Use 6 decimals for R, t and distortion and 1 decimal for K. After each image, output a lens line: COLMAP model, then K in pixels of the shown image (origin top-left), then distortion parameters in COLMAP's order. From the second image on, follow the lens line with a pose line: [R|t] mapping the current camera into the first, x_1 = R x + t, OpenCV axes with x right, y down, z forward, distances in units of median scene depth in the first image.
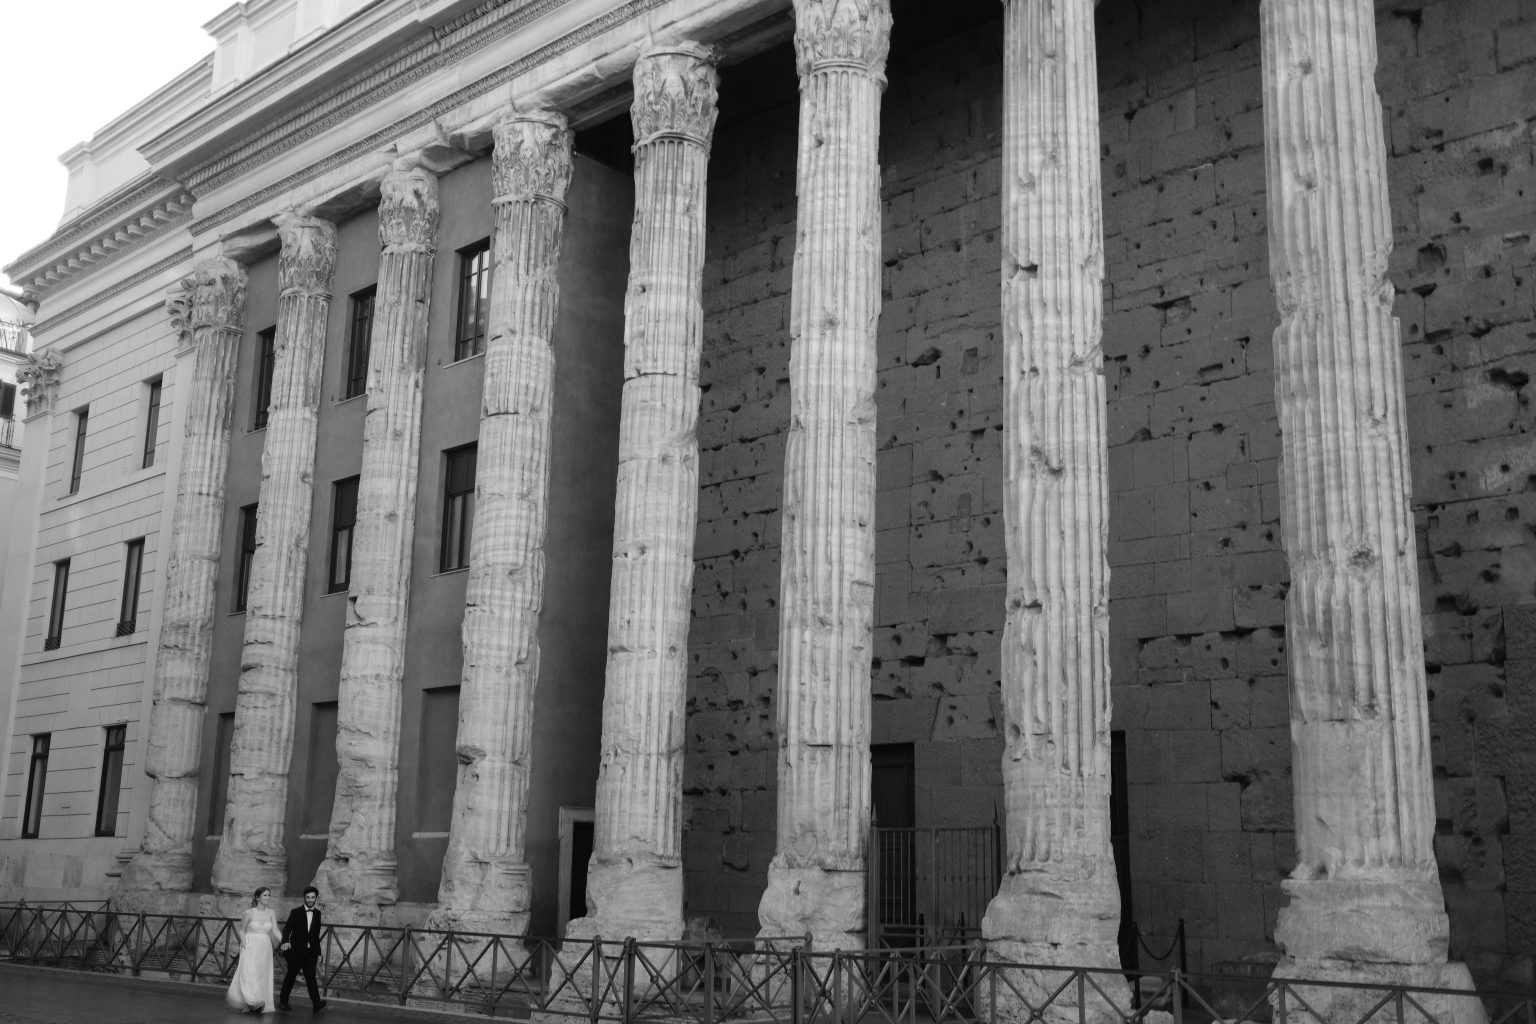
lens RADIAL K [[1538.8, 0, 775.2], [0, 1538.8, 513.8], [0, 0, 1]] dist [-0.055135, 0.136988]
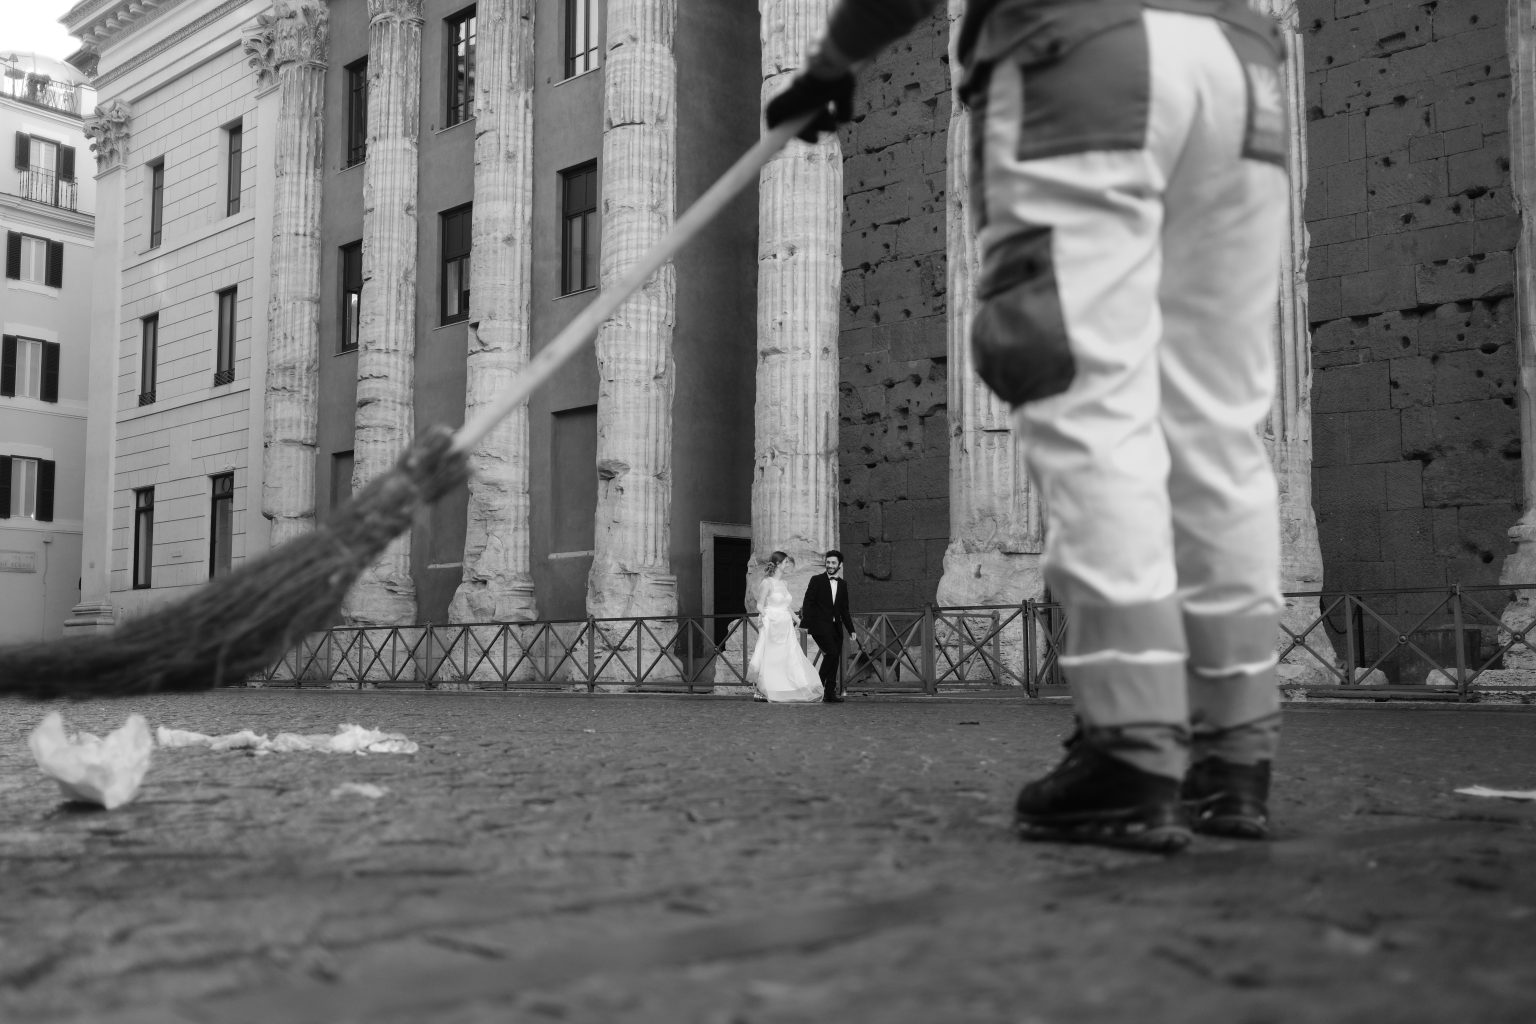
lens RADIAL K [[1537.8, 0, 758.8], [0, 1537.8, 505.4], [0, 0, 1]] dist [-0.058051, 0.145798]
pose [[0.999658, -0.020410, -0.016351, -0.094164], [0.022313, 0.991756, 0.126186, 0.060349], [0.013640, -0.126508, 0.991872, 0.008011]]
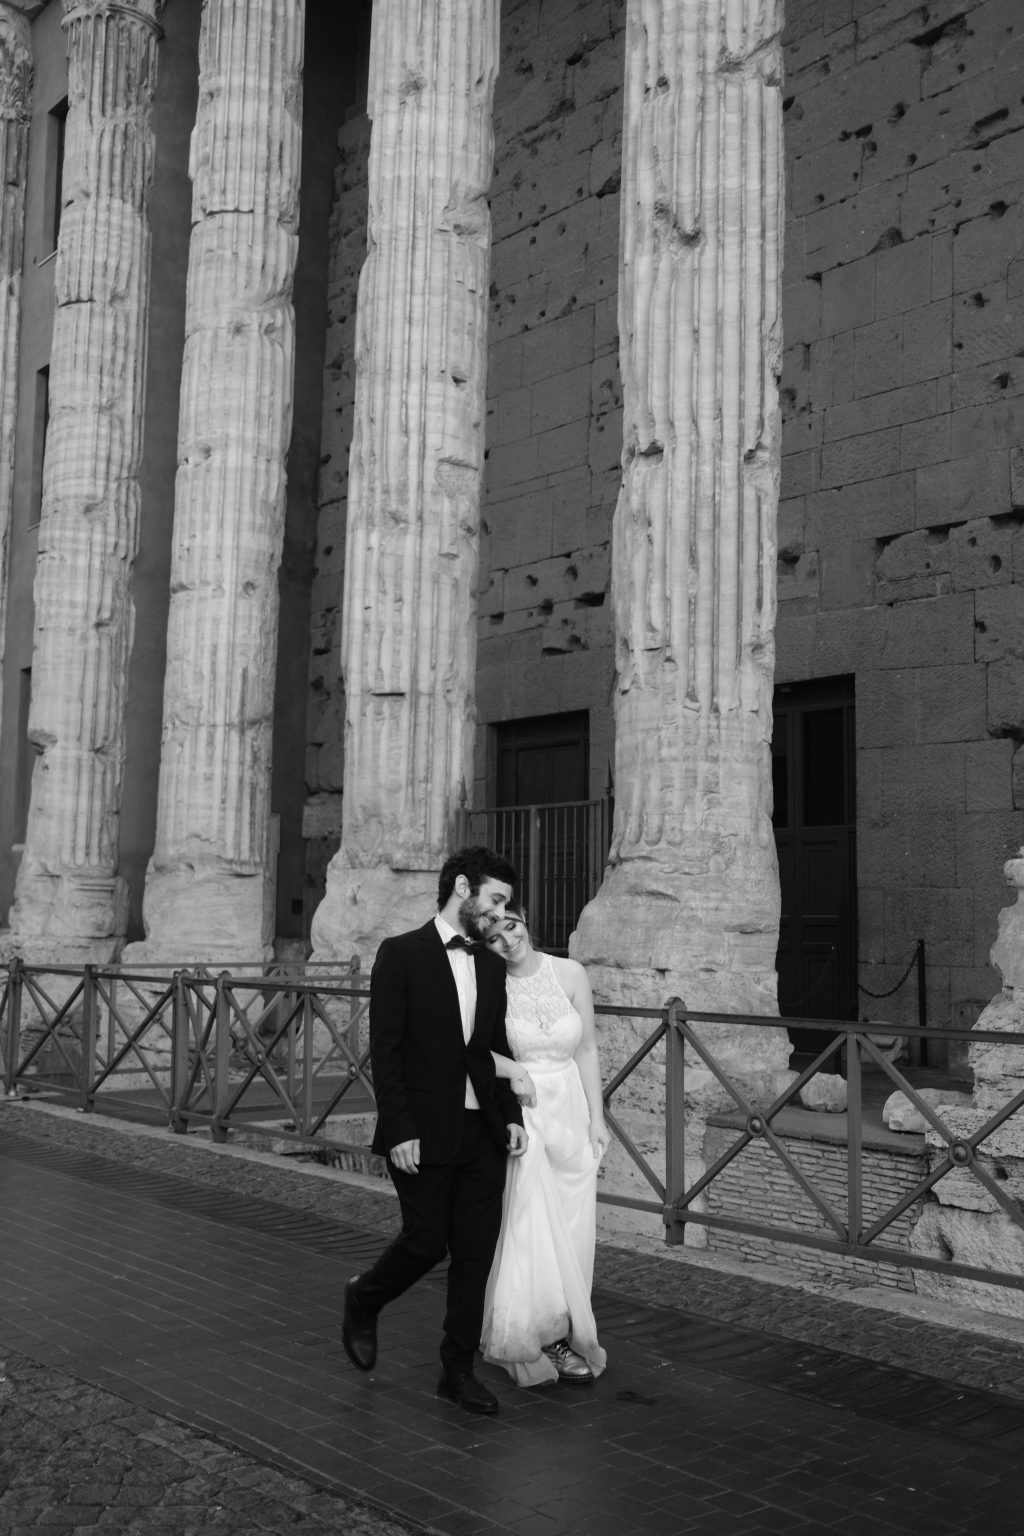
lens RADIAL K [[1538.8, 0, 520.8], [0, 1538.8, 770.7], [0, 0, 1]] dist [-0.055135, 0.136988]
pose [[0.992807, -0.014315, -0.118865, 0.146721], [0.029700, 0.991240, 0.128690, 0.083828], [0.115982, -0.131295, 0.984535, 0.274302]]
